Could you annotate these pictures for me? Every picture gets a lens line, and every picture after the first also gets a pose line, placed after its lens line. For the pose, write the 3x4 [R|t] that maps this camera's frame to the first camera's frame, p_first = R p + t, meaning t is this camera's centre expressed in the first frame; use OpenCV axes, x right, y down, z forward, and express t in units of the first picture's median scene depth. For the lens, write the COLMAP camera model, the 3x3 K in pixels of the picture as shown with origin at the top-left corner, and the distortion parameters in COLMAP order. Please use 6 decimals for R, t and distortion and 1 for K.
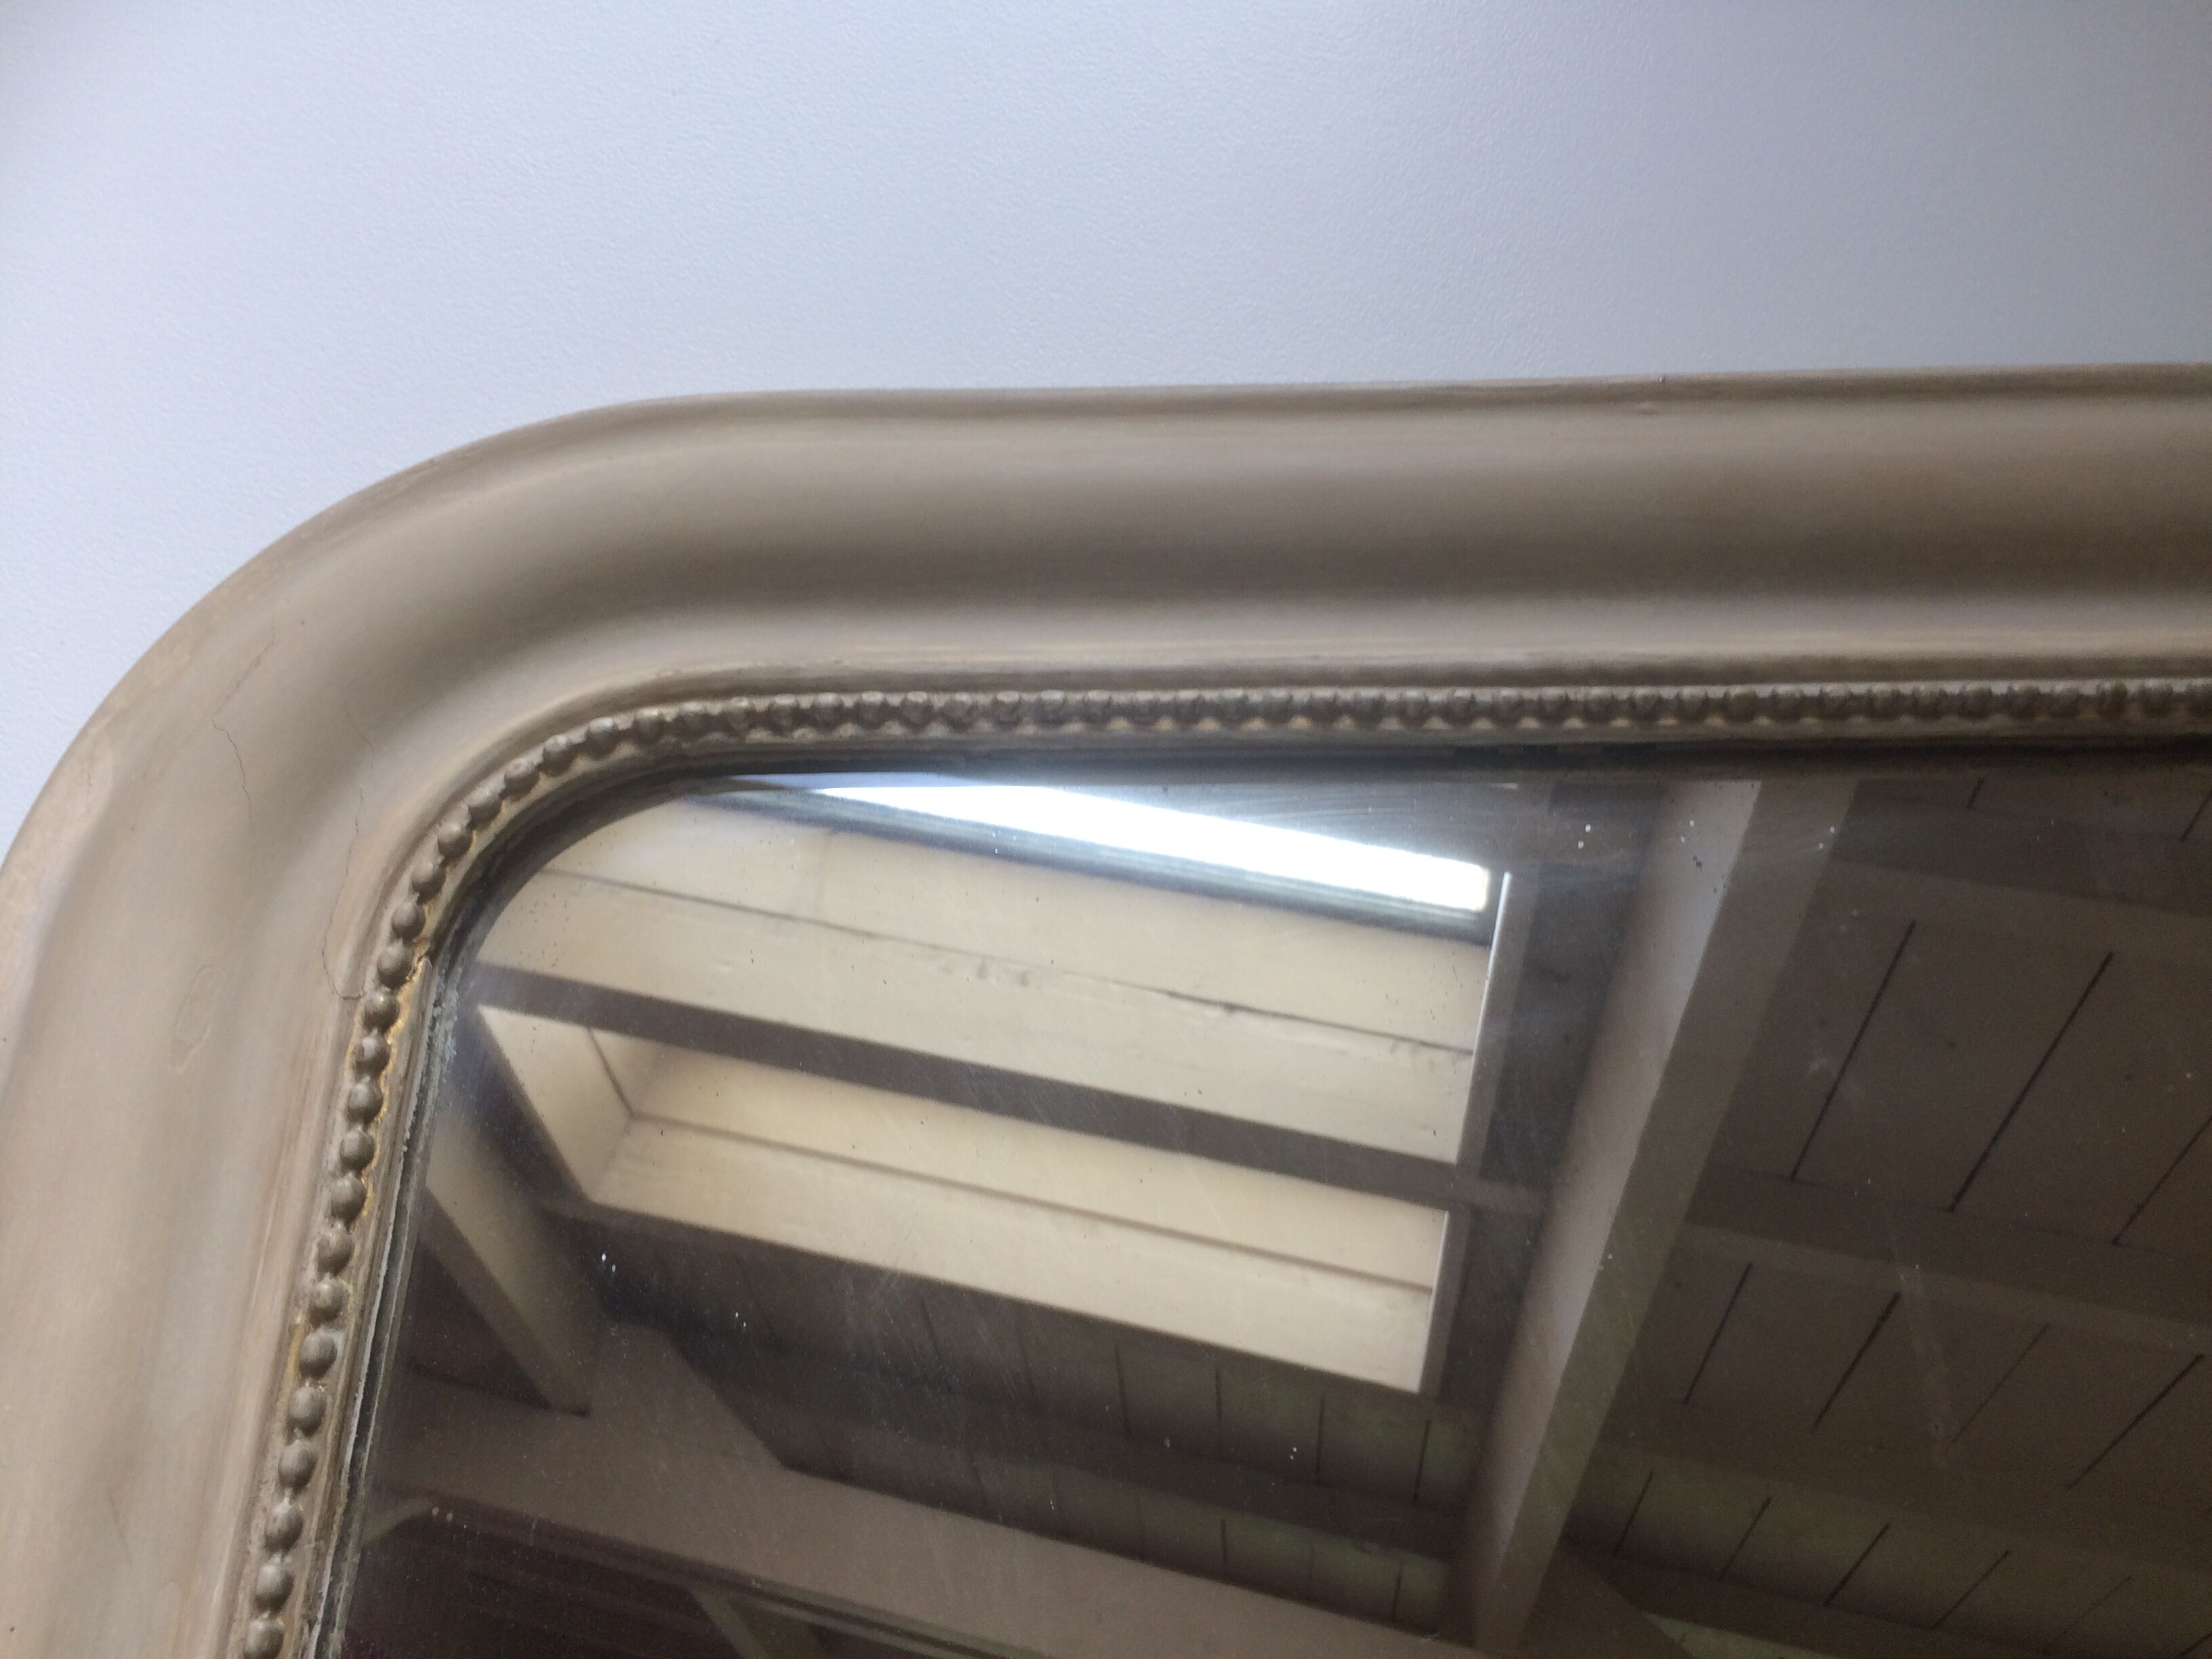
lens RADIAL K [[1735.5, 0, 887.0], [0, 1735.5, 838.4], [0, 0, 1]] dist [0.033965, 0.001691]
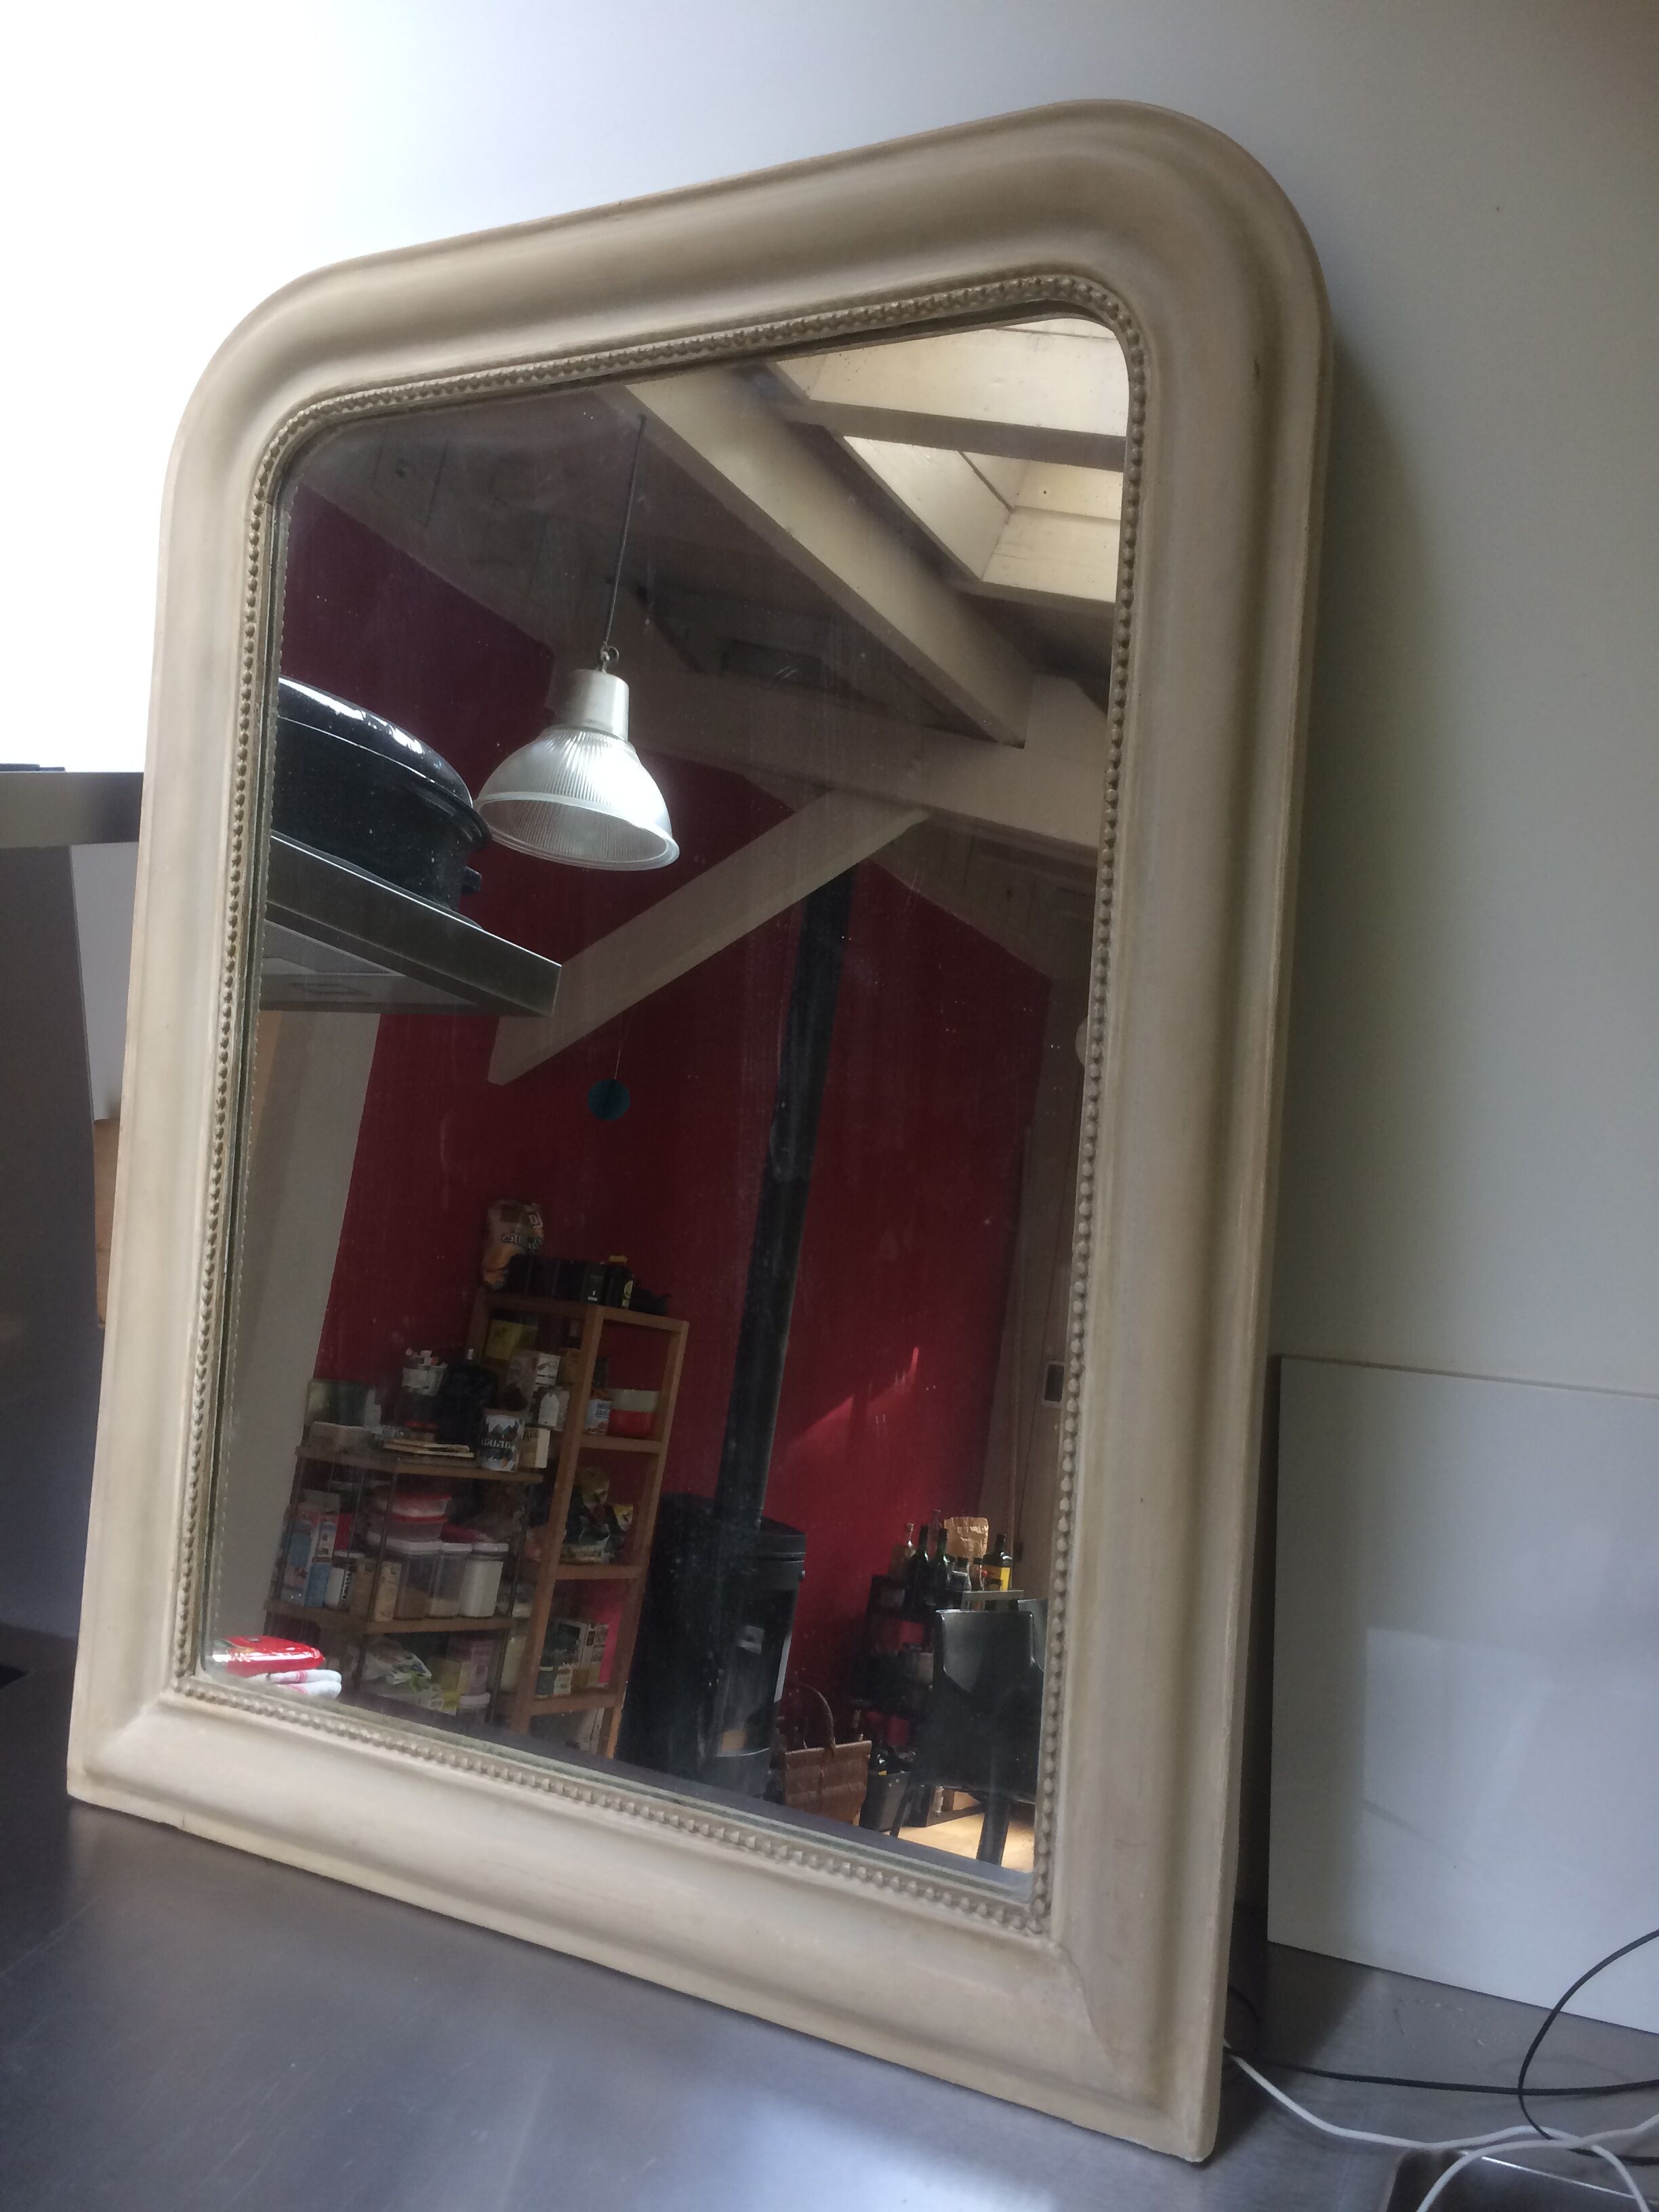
lens RADIAL K [[1945.3, 0, 829.5], [0, 1945.3, 1106.0], [0, 0, 1]] dist [0.051682, -0.097674]
pose [[0.866053, 0.065201, -0.495682, 0.880798], [0.162385, 0.901019, 0.402238, -0.075104], [0.472845, -0.428851, 0.769743, -0.612887]]
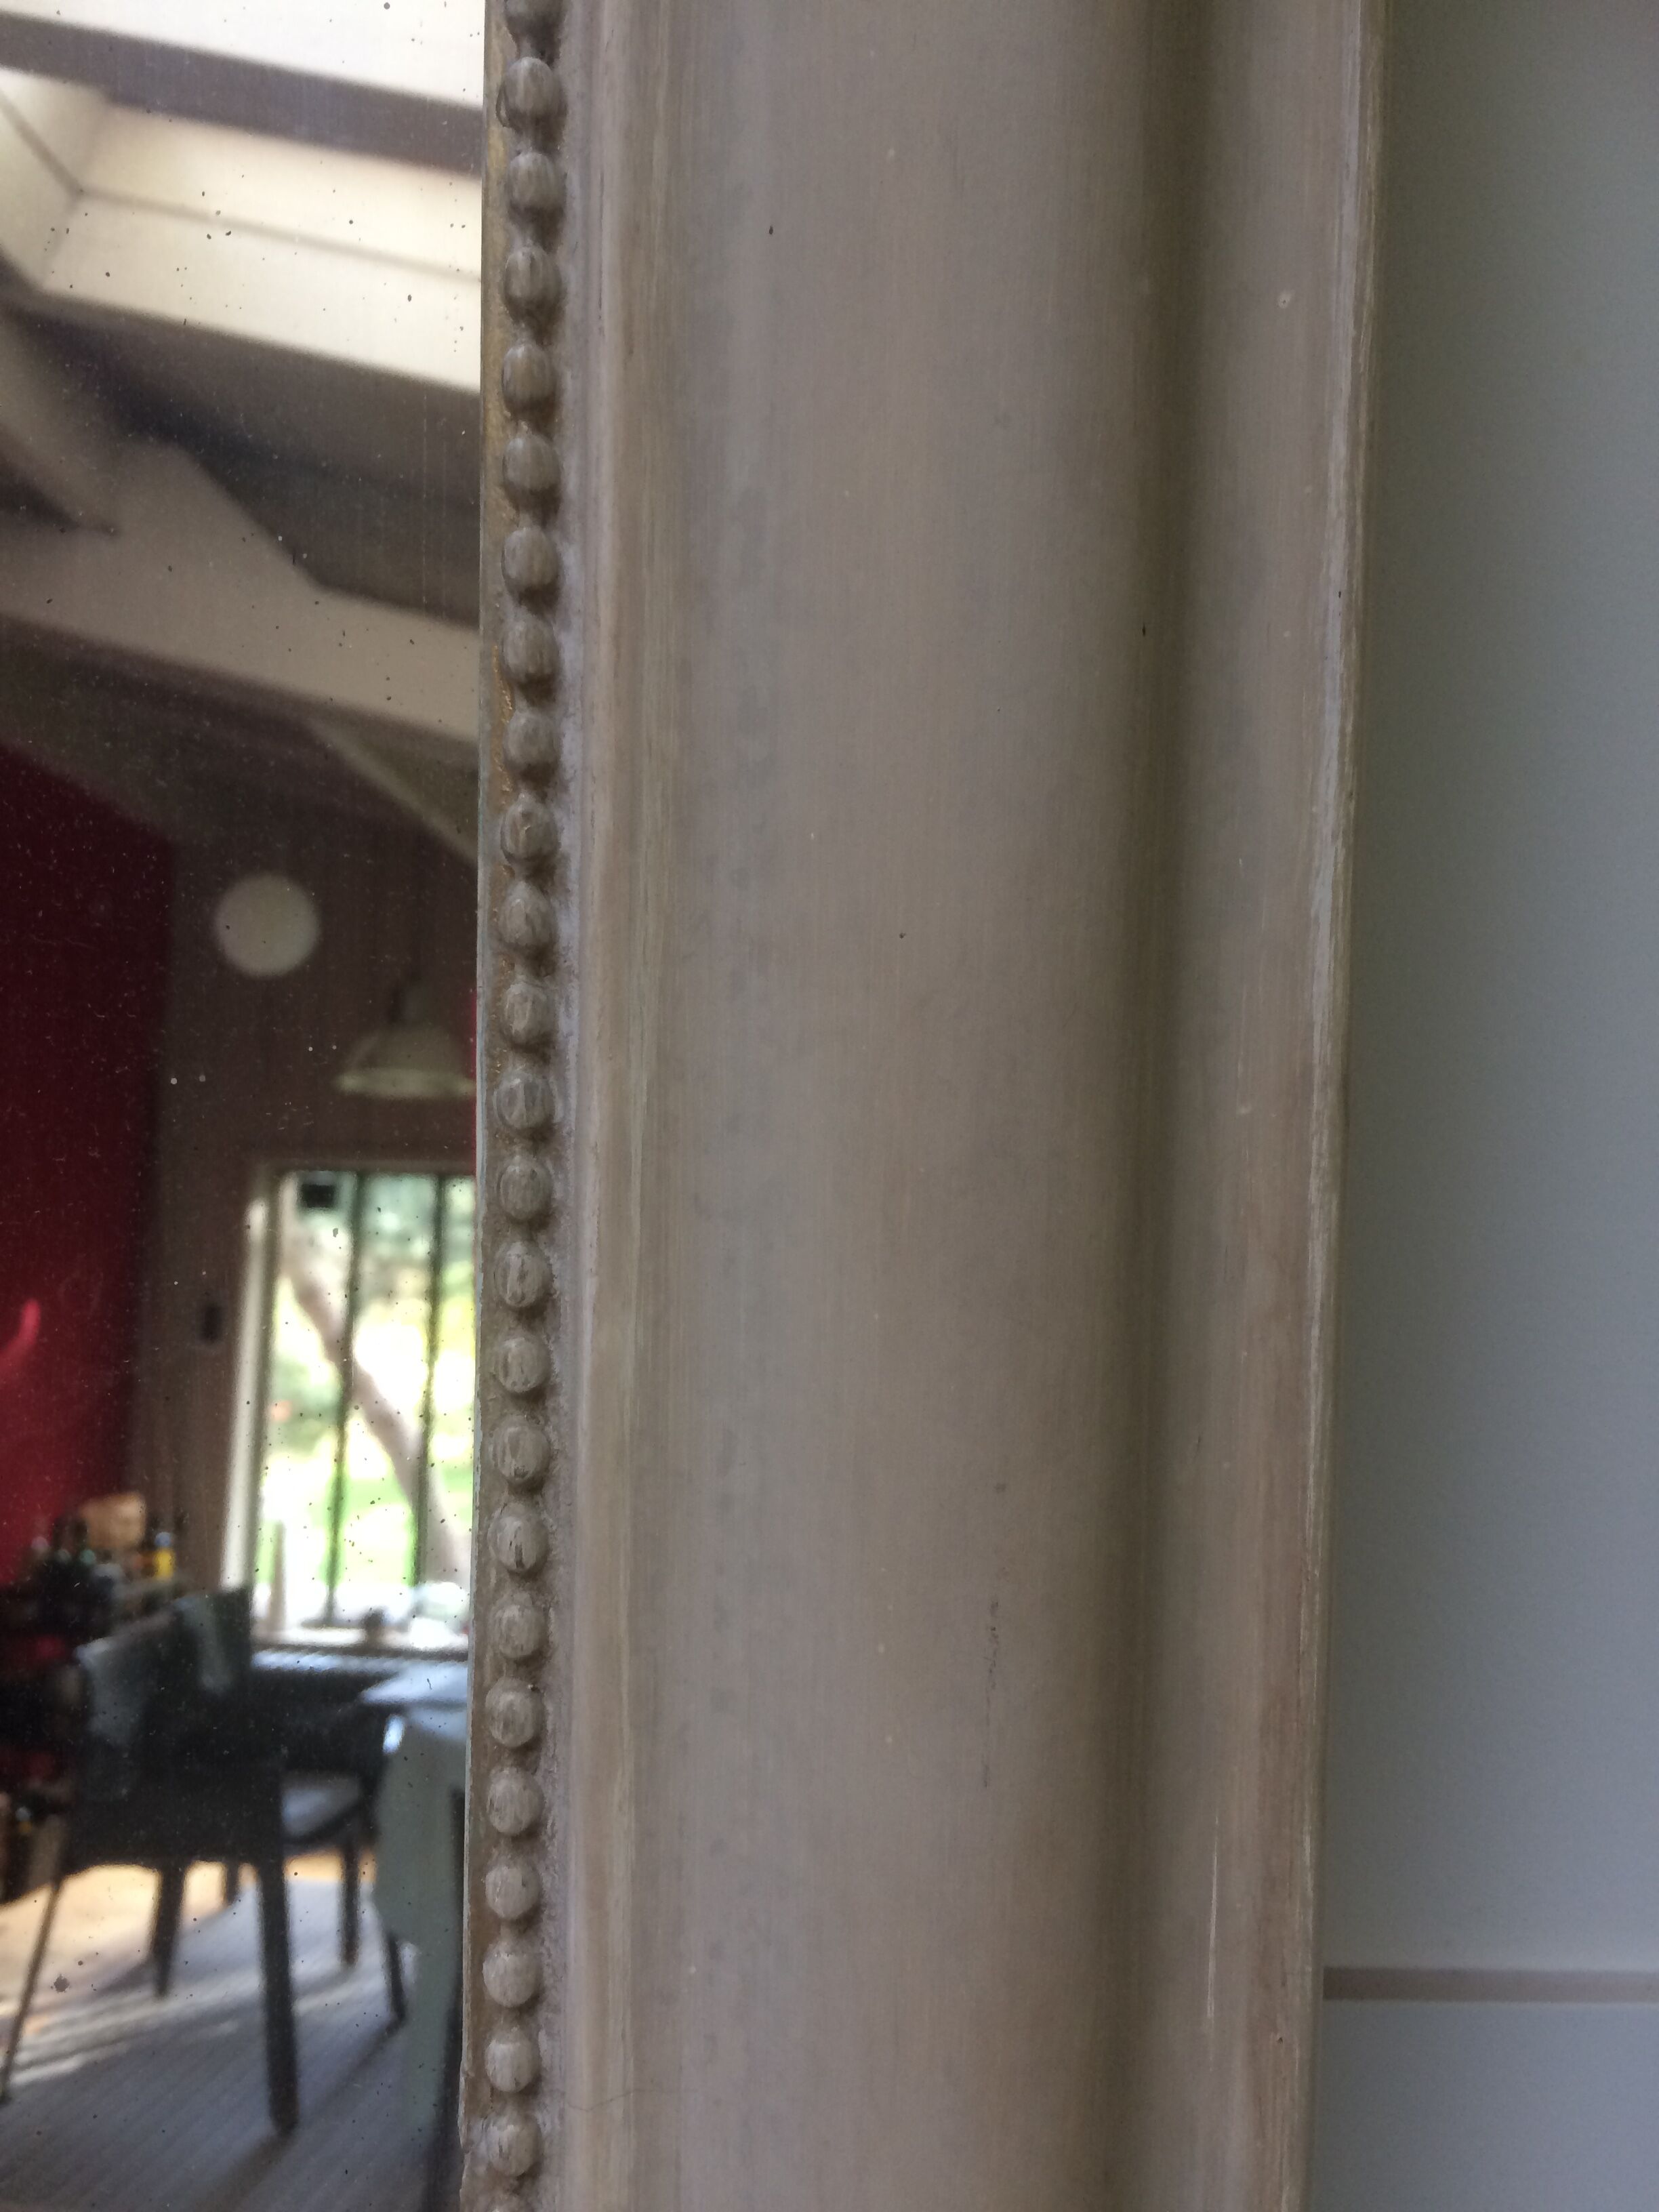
lens RADIAL K [[1945.3, 0, 829.5], [0, 1945.3, 1106.0], [0, 0, 1]] dist [0.051682, -0.097674]
pose [[0.995983, 0.032457, -0.083454, 0.641363], [0.014015, 0.864005, 0.503288, 0.123580], [0.088440, -0.502436, 0.860079, -0.122822]]
